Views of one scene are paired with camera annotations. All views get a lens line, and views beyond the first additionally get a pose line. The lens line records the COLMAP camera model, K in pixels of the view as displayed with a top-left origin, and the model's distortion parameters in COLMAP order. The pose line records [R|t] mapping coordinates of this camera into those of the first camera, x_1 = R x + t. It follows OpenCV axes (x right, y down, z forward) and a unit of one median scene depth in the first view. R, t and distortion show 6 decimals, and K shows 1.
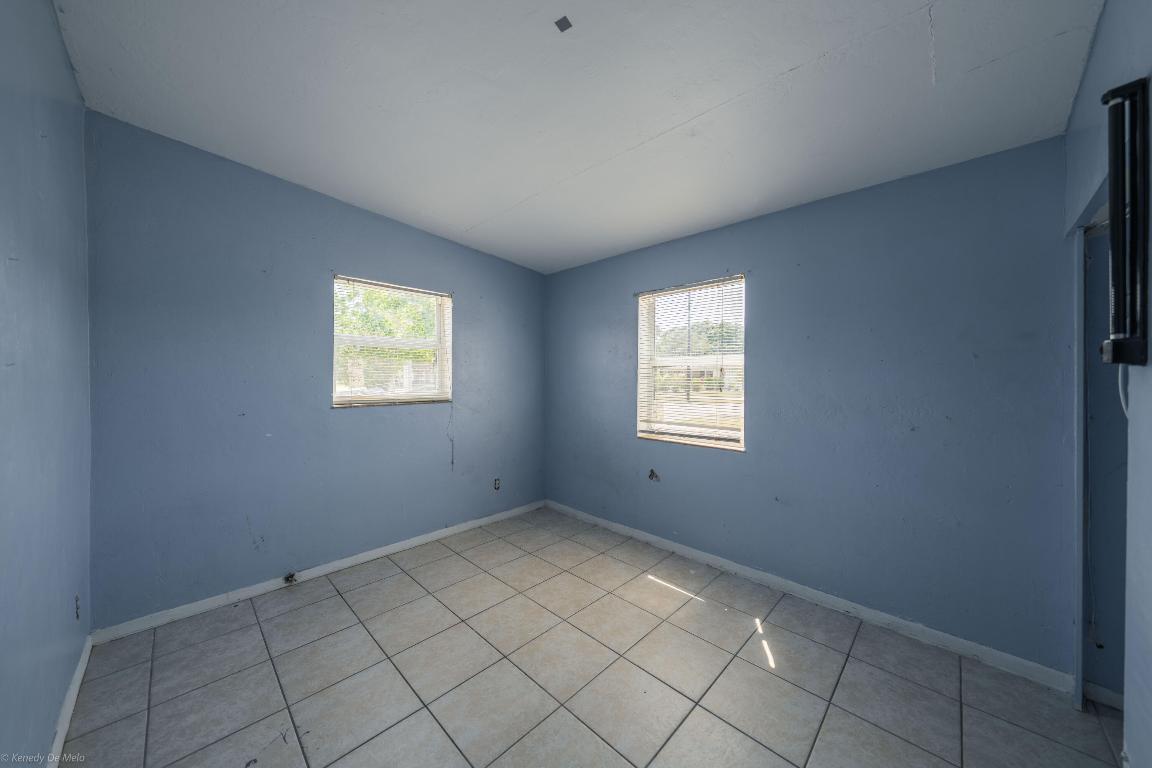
lens RADIAL K [[390.3, 0, 577.2], [0, 390.3, 381.5], [0, 0, 1]] dist [0.000924, -0.000051]
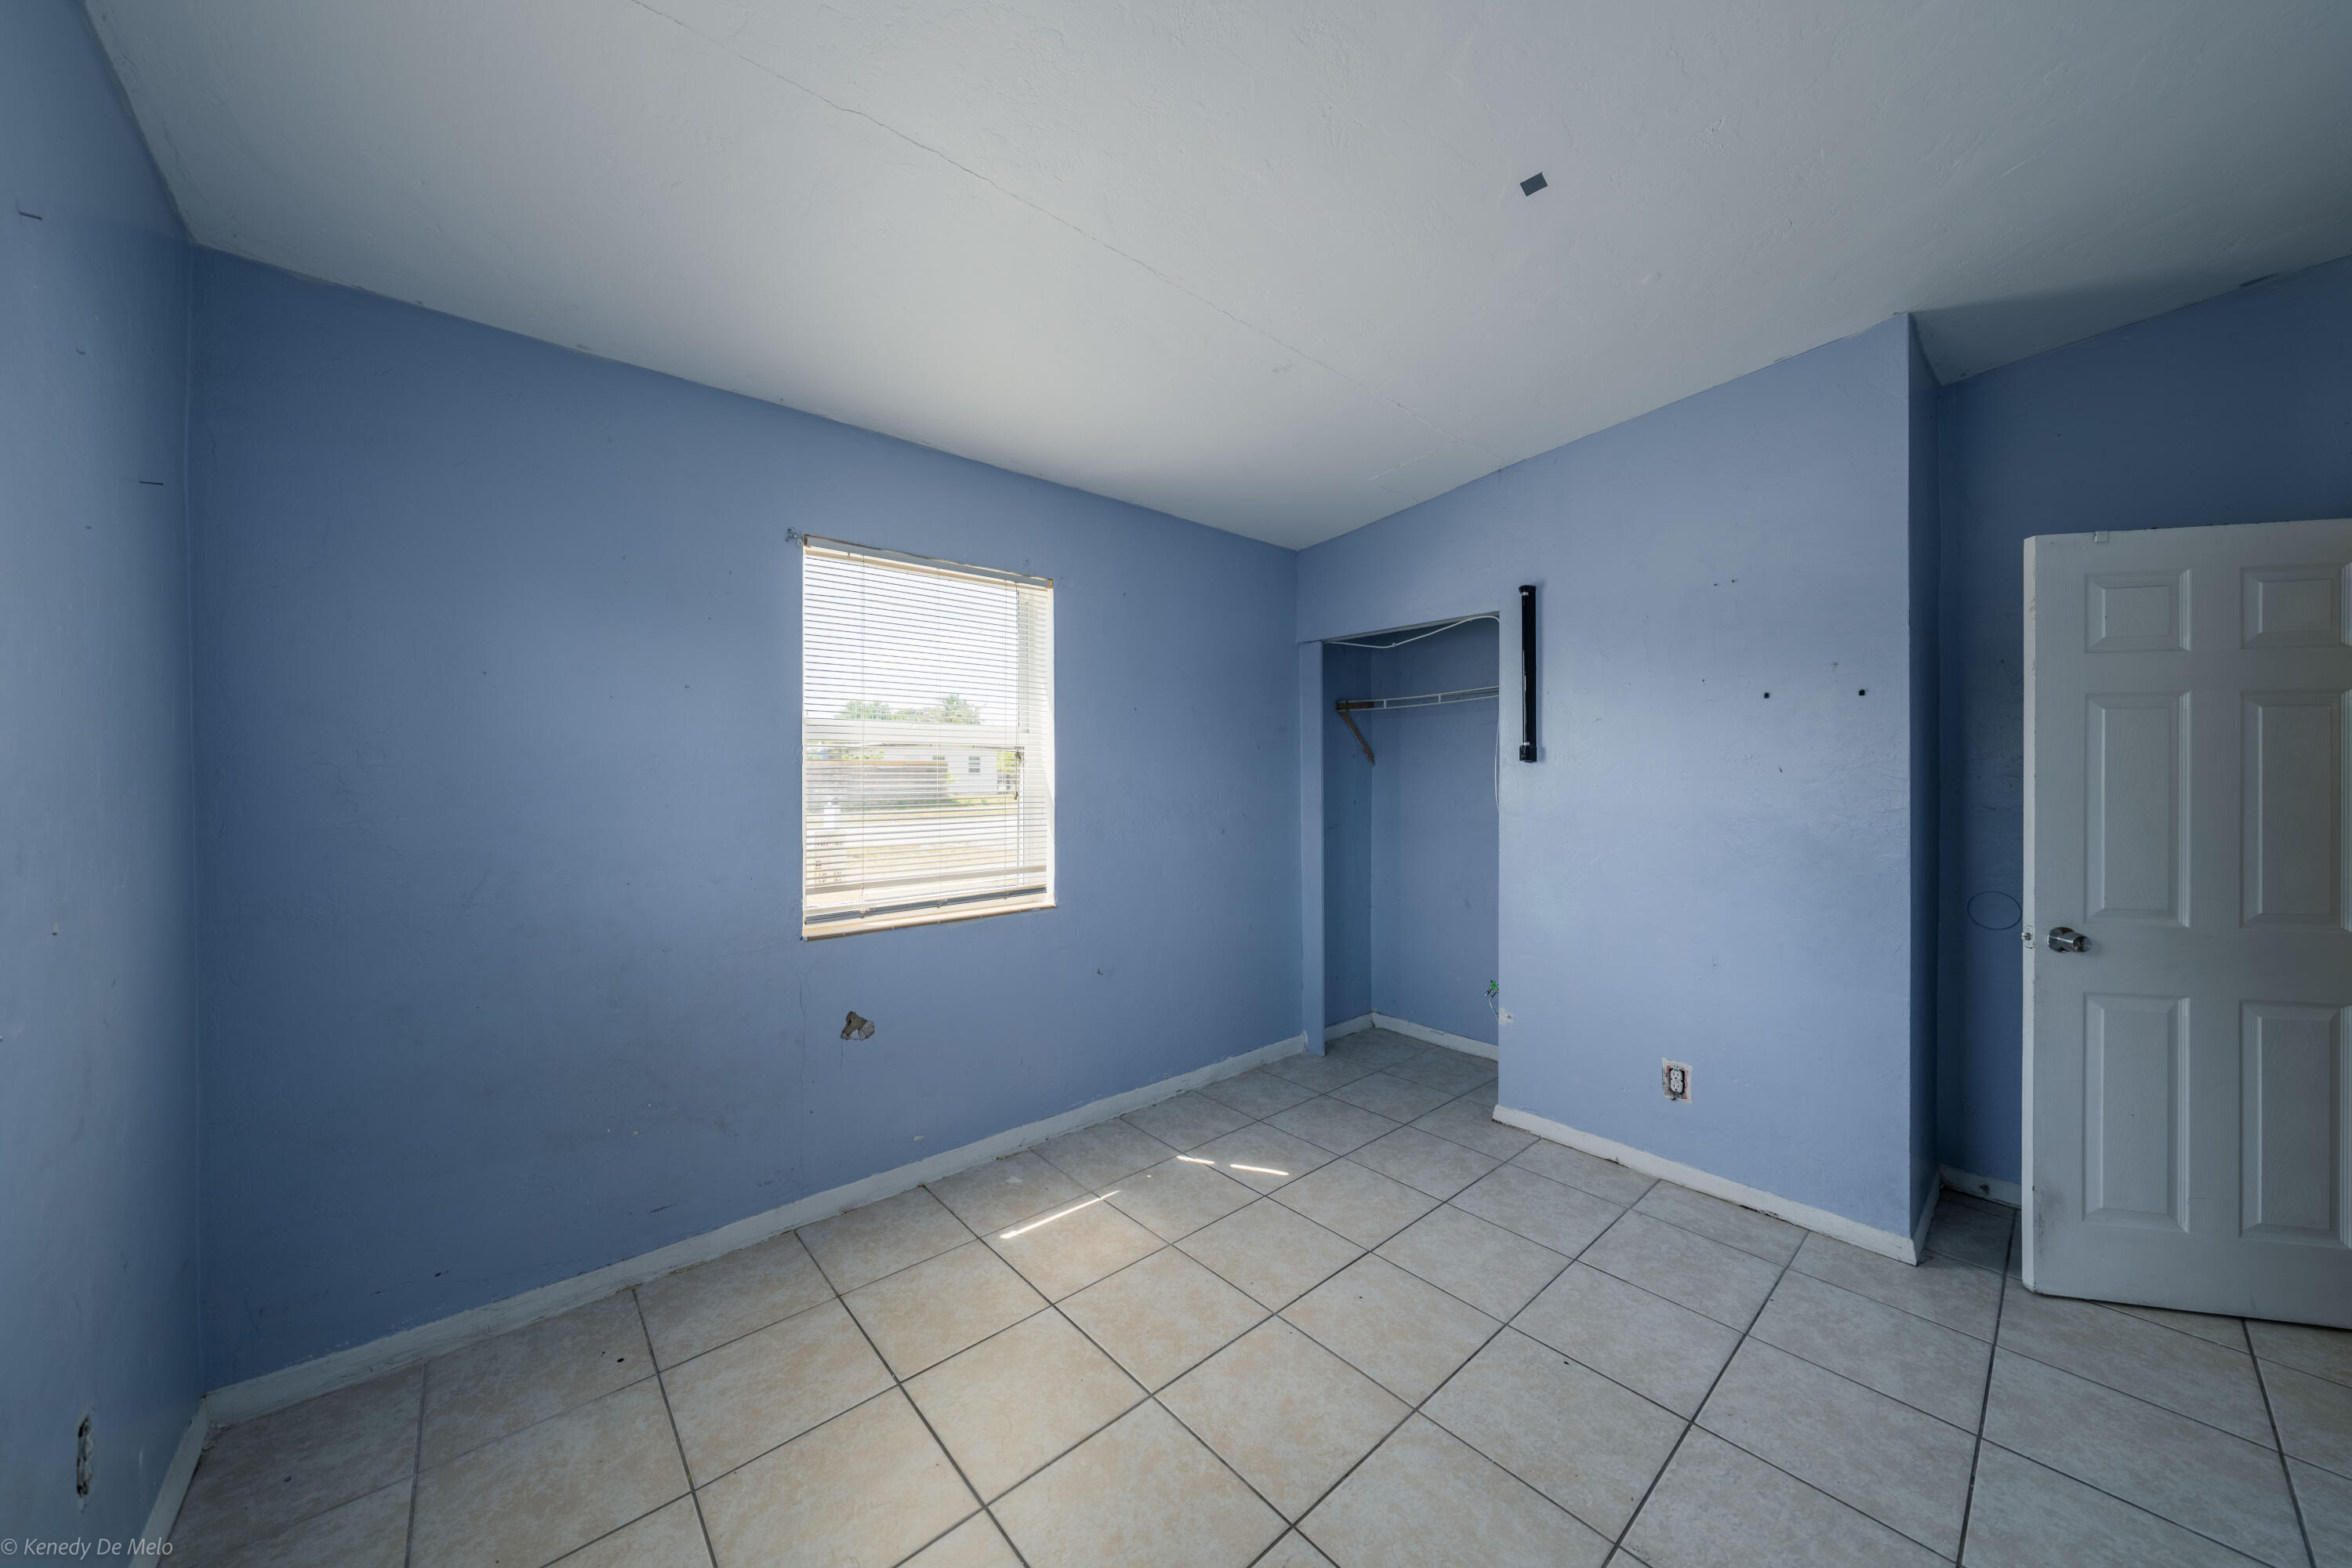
lens RADIAL K [[796.8, 0, 1178.4], [0, 796.8, 778.9], [0, 0, 1]] dist [0.000924, -0.000051]
pose [[0.081684, -0.010828, 0.996599, -0.688597], [0.011031, 0.999890, 0.009960, -0.007927], [-0.996597, 0.010180, 0.081795, 0.763604]]
